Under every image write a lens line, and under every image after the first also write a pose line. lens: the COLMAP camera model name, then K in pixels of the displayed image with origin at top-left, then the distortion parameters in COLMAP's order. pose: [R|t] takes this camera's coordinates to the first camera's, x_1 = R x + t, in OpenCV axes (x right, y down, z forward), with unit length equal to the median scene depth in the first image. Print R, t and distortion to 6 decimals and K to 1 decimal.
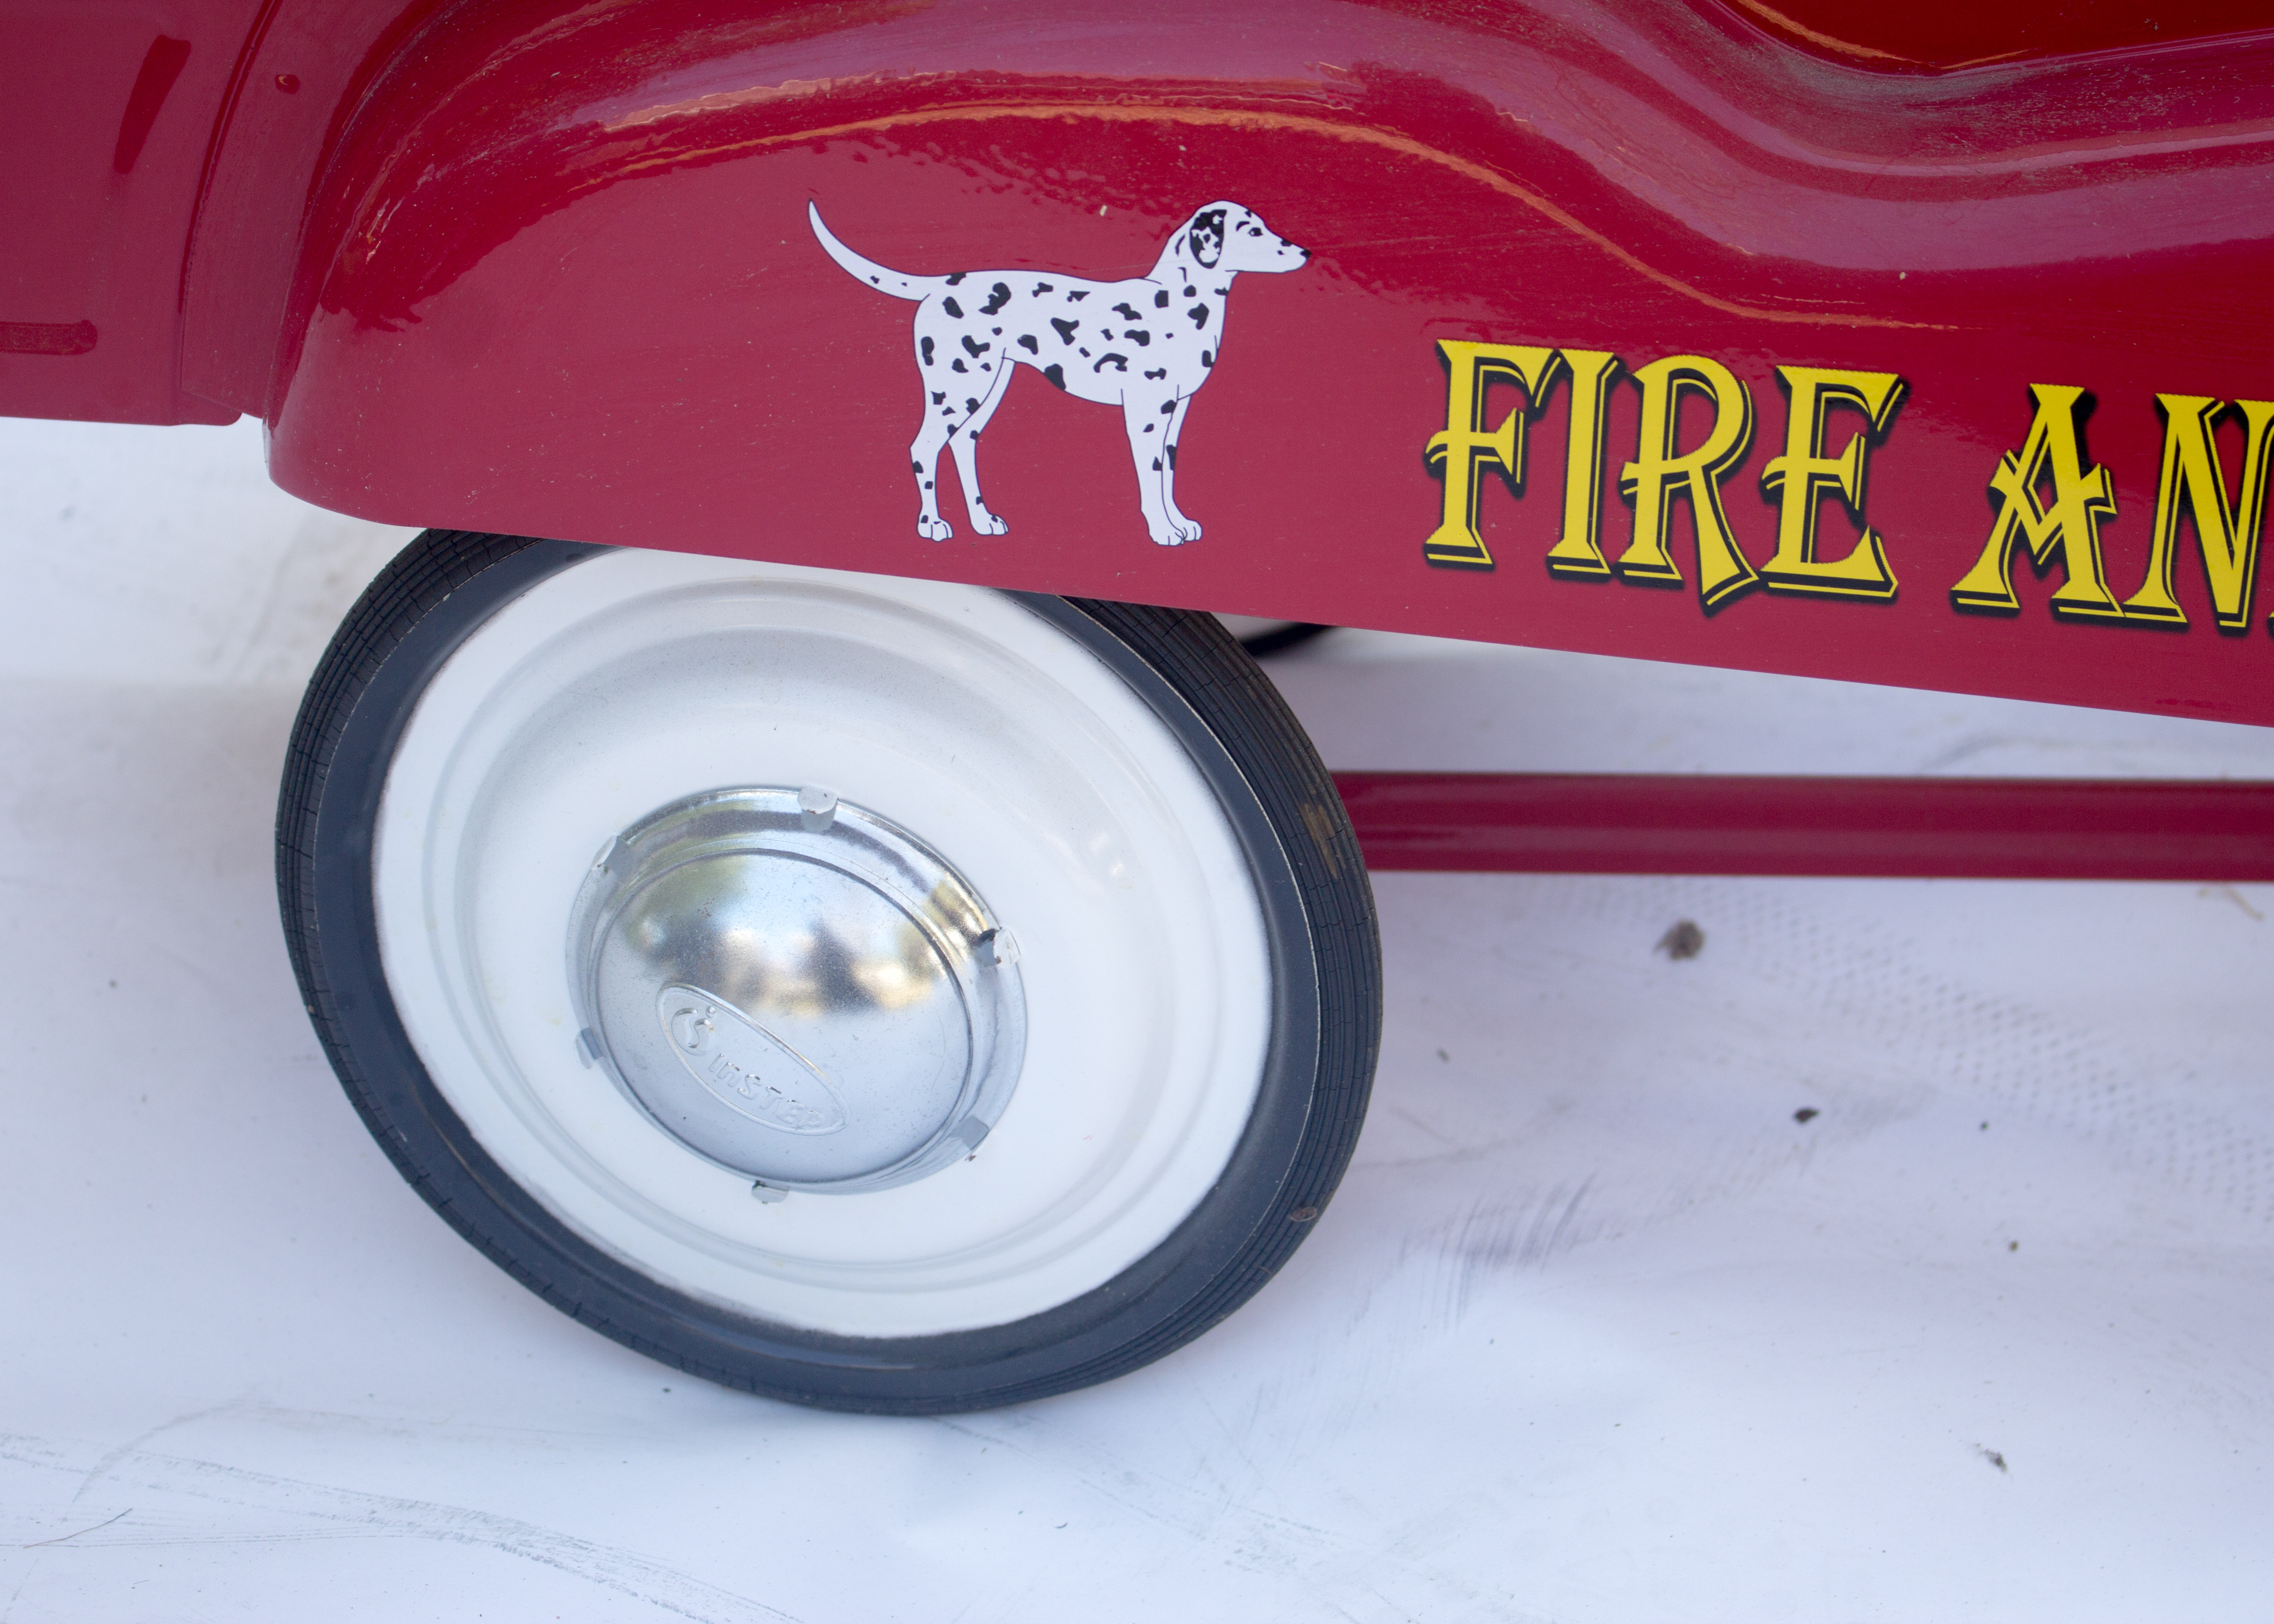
lens RADIAL K [[4694.7, 0, 1145.0], [0, 4694.7, 855.3], [0, 0, 1]] dist [-0.011703, 0.000000]
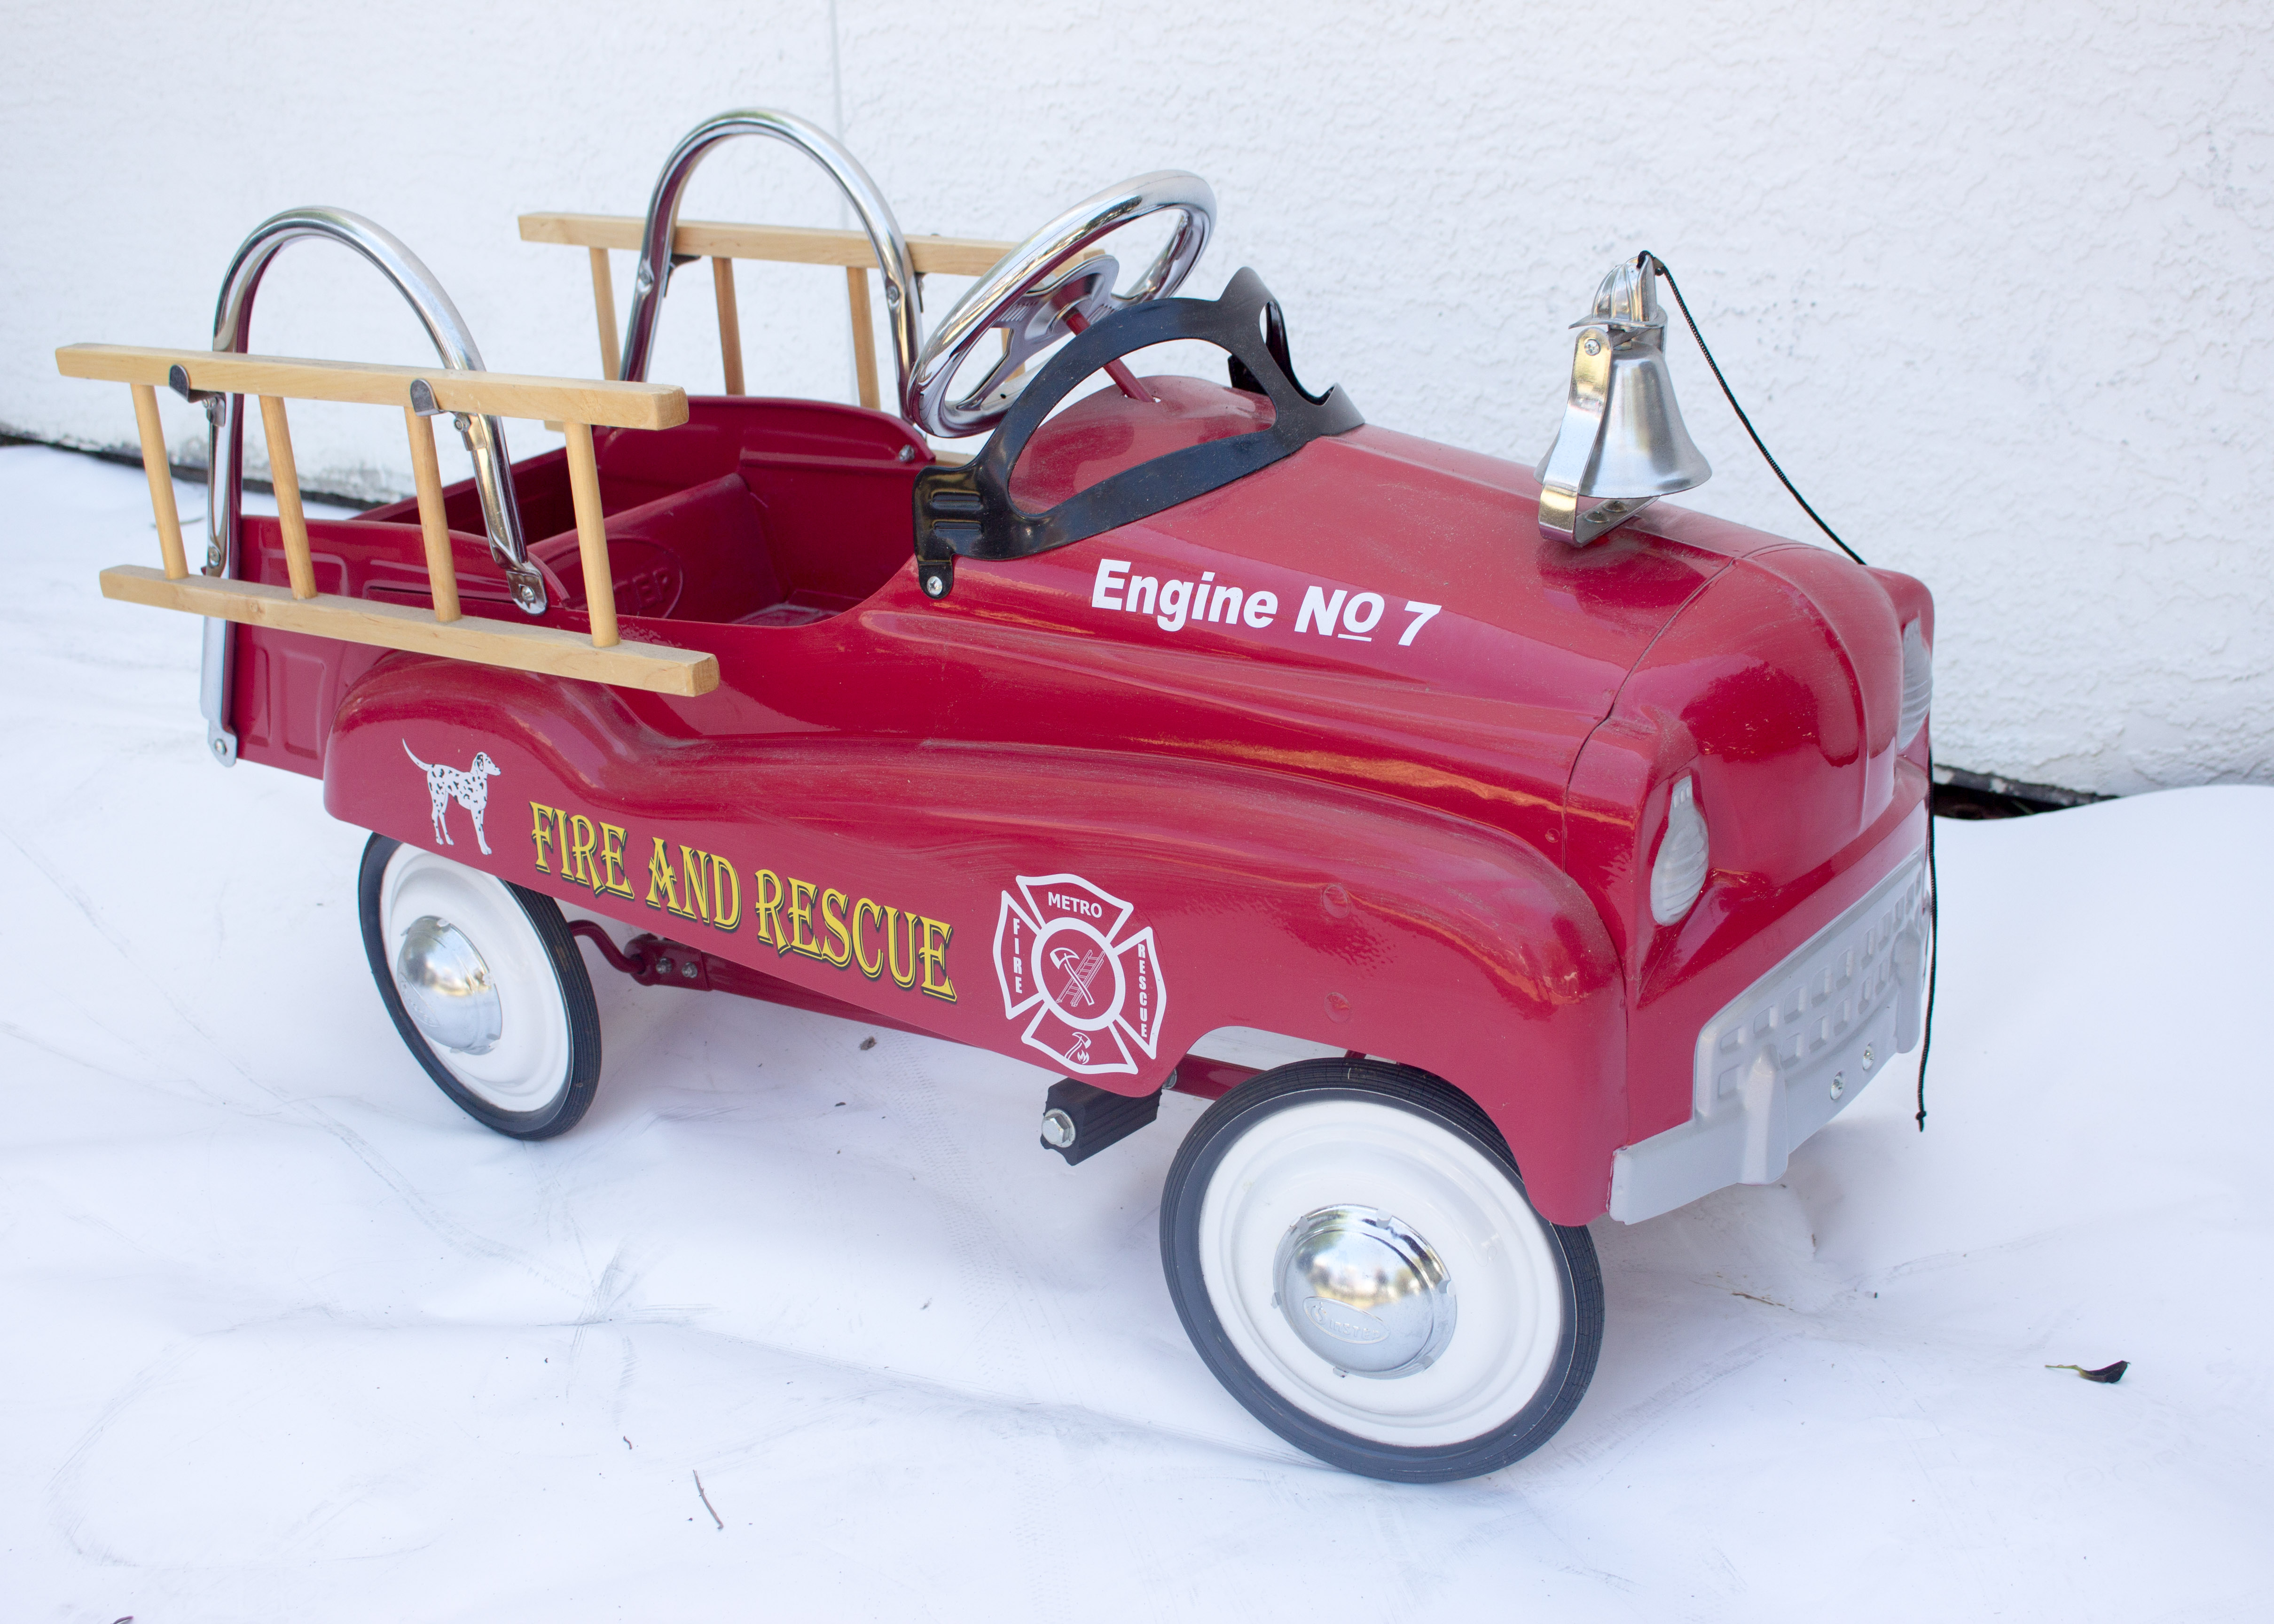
lens RADIAL K [[2981.2, 0, 1064.3], [0, 2981.2, 783.4], [0, 0, 1]] dist [-0.083795, 0.000000]
pose [[0.870526, 0.123040, -0.476493, 1.344522], [-0.174579, 0.982479, -0.065251, -0.050730], [0.460116, 0.139988, 0.876754, -0.636022]]
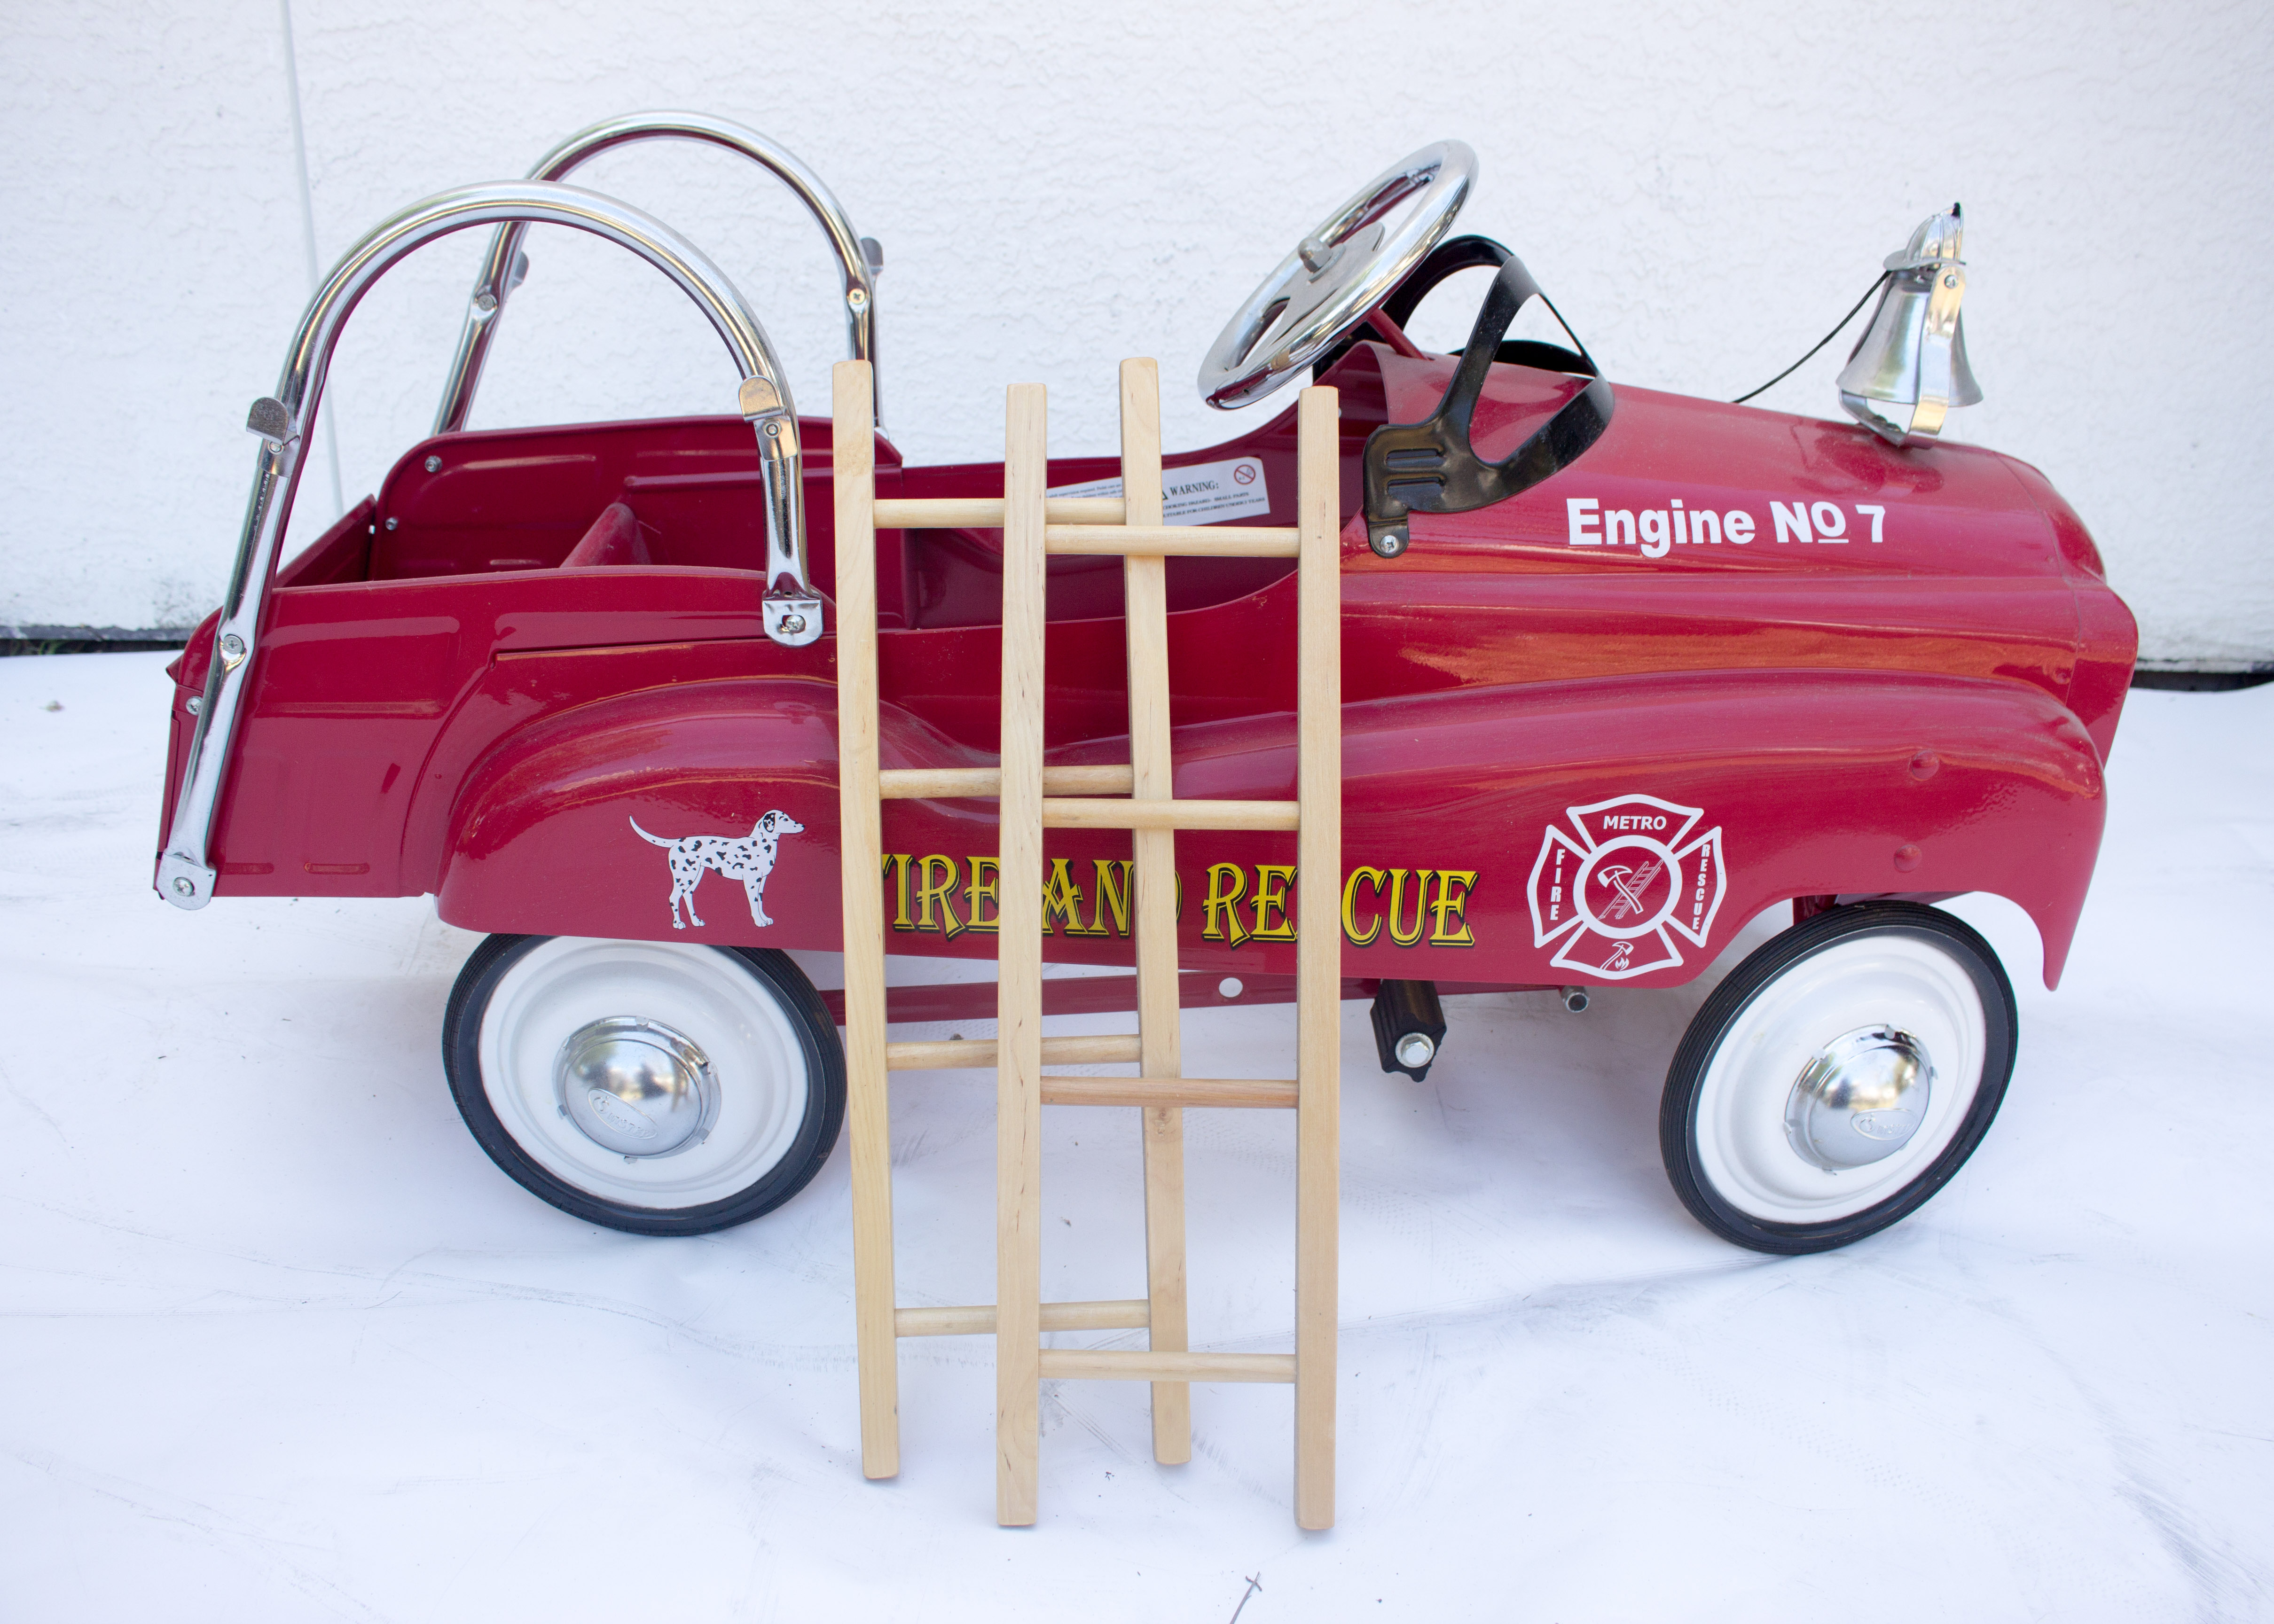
lens RADIAL K [[2049.5, 0, 1160.7], [0, 2049.5, 833.9], [0, 0, 1]] dist [-0.155359, 0.122943]
pose [[0.978797, -0.052804, 0.197909, 0.000224], [0.064442, 0.996522, -0.052829, -0.041330], [-0.194431, 0.064463, 0.978796, -0.274958]]
